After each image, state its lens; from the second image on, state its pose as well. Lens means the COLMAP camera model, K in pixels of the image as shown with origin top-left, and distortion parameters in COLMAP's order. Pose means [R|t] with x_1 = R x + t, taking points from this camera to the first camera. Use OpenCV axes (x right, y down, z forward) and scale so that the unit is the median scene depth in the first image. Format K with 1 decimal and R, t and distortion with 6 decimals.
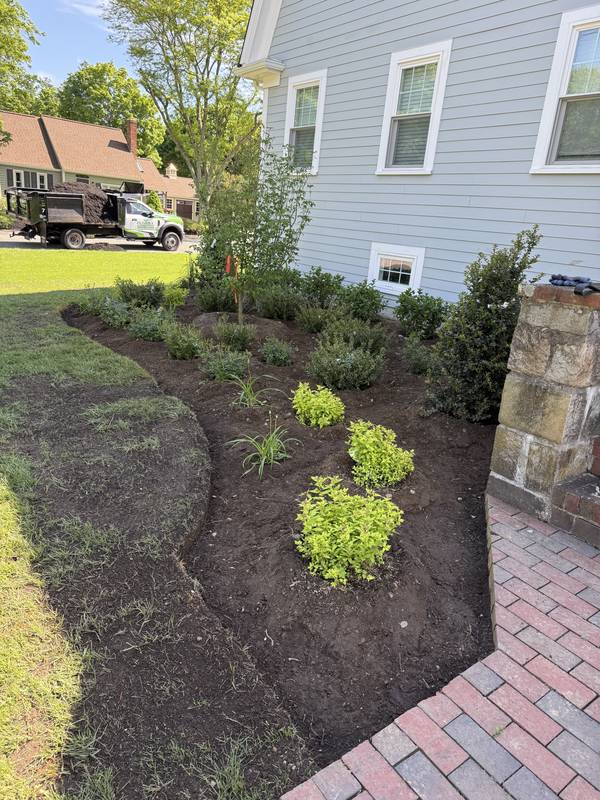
lens RADIAL K [[566.7, 0, 298.5], [0, 566.7, 399.0], [0, 0, 1]] dist [0.036873, -0.029053]
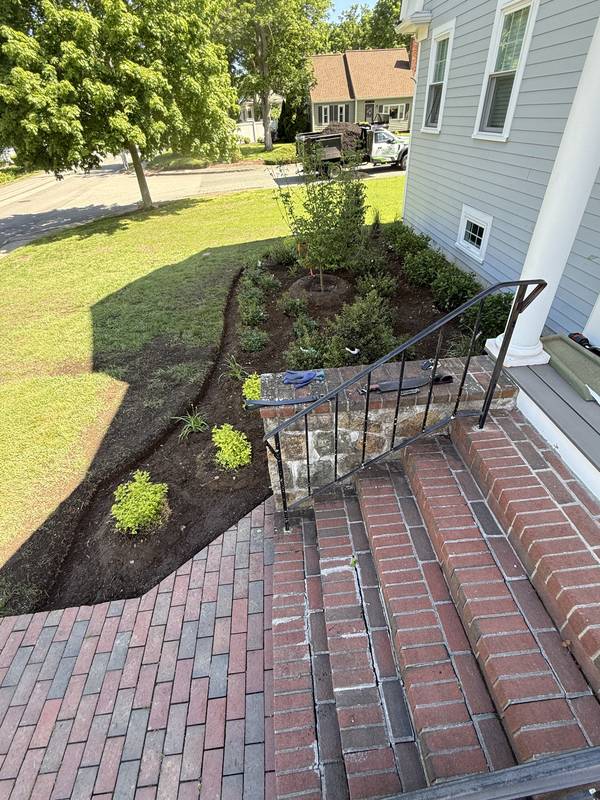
lens RADIAL K [[384.6, 0, 301.6], [0, 384.6, 400.1], [0, 0, 1]] dist [0.002214, 0.000928]
pose [[0.844436, 0.205689, -0.494590, 0.122501], [-0.034180, 0.942145, 0.333459, -0.059222], [0.534564, -0.264680, 0.802612, 0.040539]]
